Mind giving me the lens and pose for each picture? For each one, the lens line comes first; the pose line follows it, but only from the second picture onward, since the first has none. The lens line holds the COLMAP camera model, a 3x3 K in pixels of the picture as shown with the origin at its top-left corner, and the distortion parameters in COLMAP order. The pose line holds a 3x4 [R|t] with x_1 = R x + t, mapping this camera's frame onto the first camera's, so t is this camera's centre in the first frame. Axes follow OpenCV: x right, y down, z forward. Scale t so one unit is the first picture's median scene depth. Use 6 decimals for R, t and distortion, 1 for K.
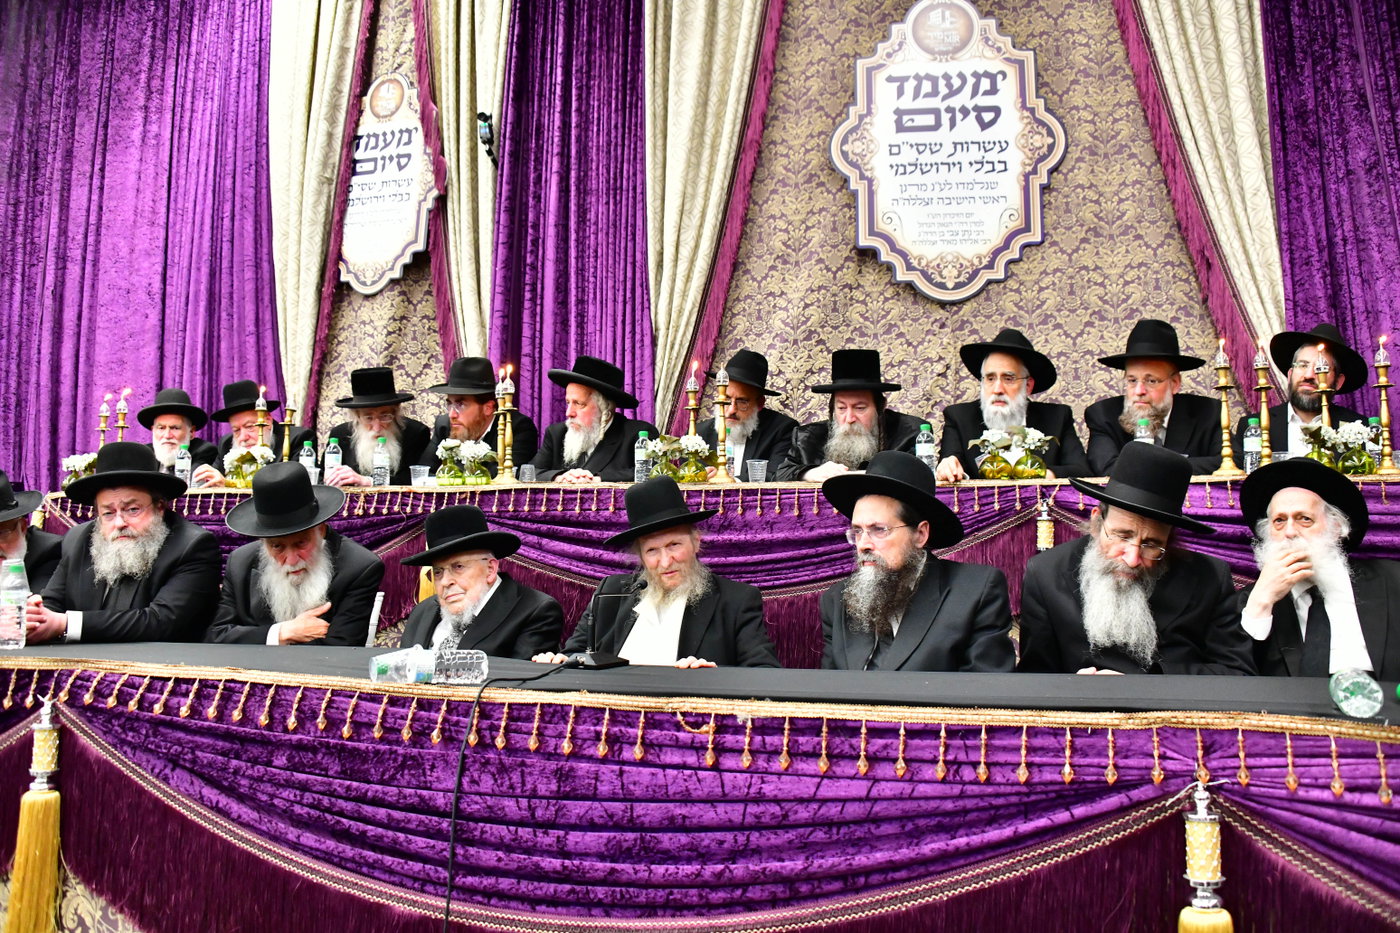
lens RADIAL K [[1109.3, 0, 711.6], [0, 1109.3, 477.0], [0, 0, 1]] dist [-0.144344, 0.065728]
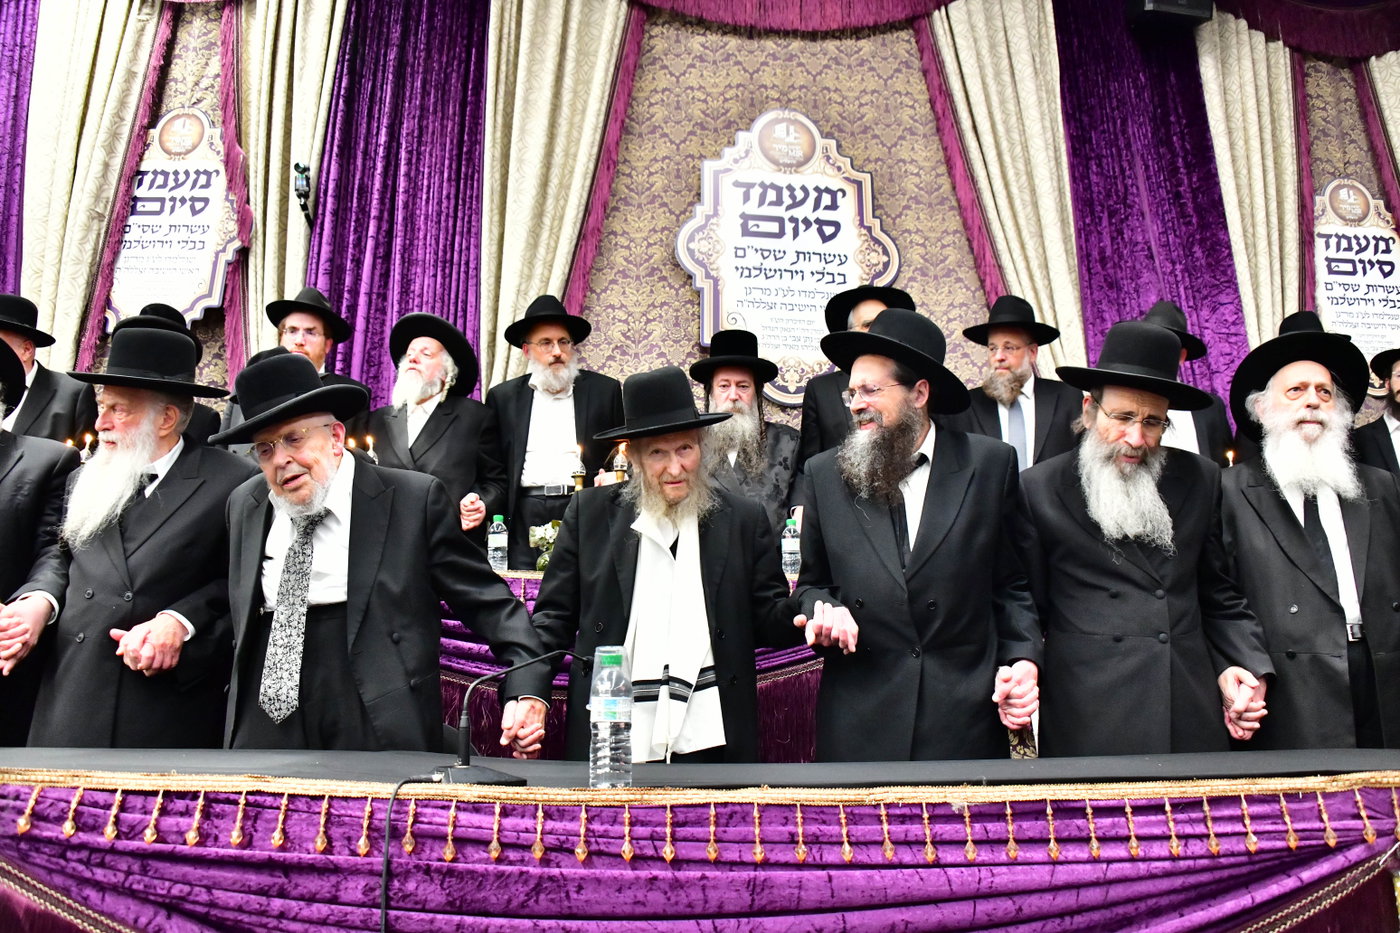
lens RADIAL K [[1109.3, 0, 707.0], [0, 1109.3, 466.2], [0, 0, 1]] dist [-0.144344, 0.065728]
pose [[0.946204, 0.058641, 0.318212, -0.175893], [-0.021109, 0.992533, -0.120138, 0.019797], [-0.322881, 0.106958, 0.940376, 0.072484]]
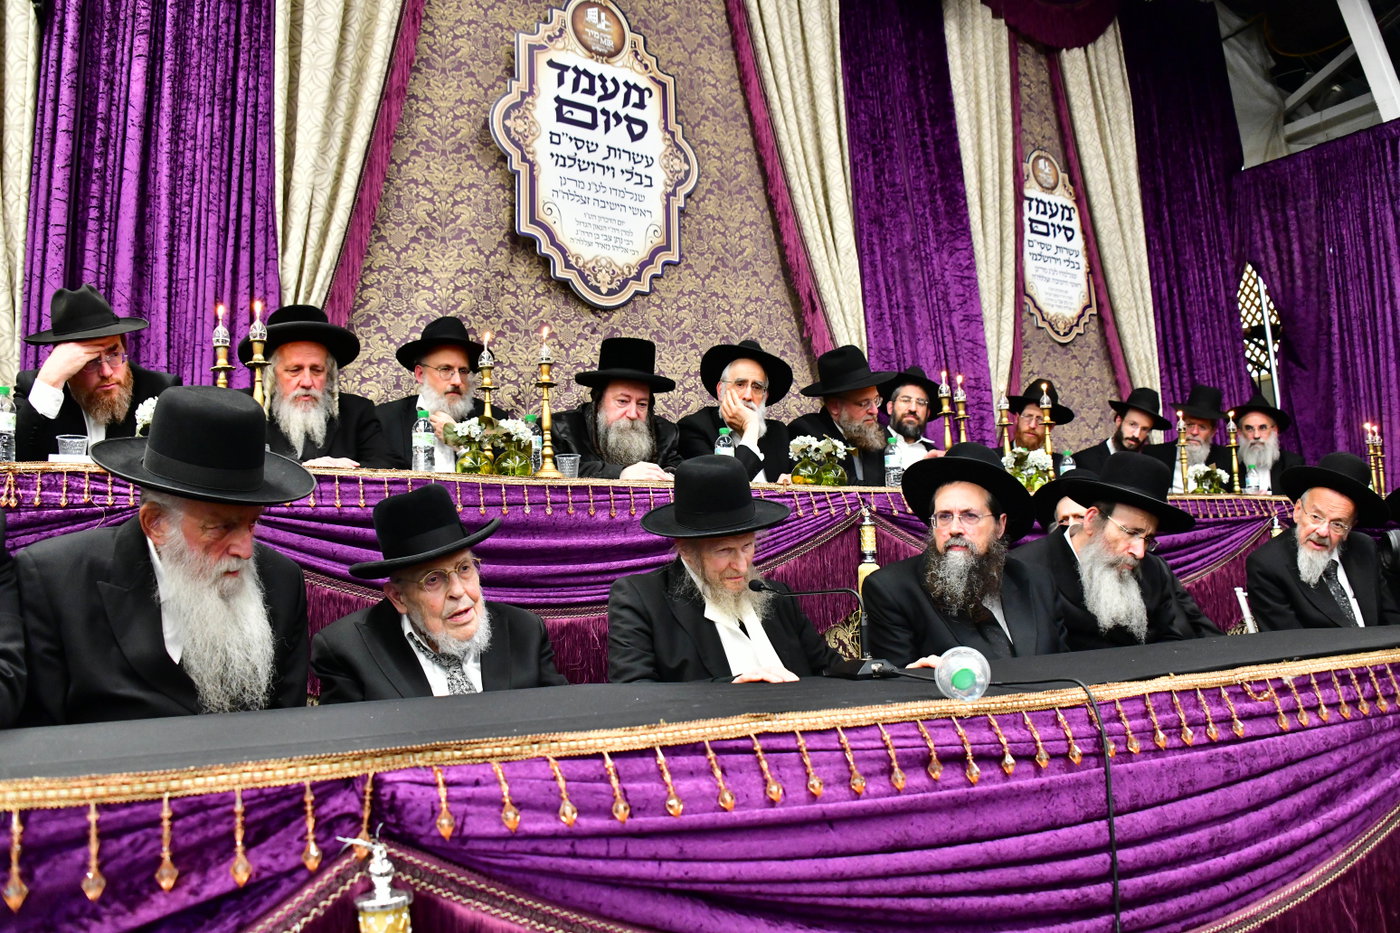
lens RADIAL K [[1109.3, 0, 690.9], [0, 1109.3, 462.3], [0, 0, 1]] dist [-0.144344, 0.065728]
pose [[0.700798, 0.057883, 0.711008, -0.405999], [-0.018344, 0.997835, -0.063153, 0.035127], [-0.713124, 0.031214, 0.700342, 0.270013]]
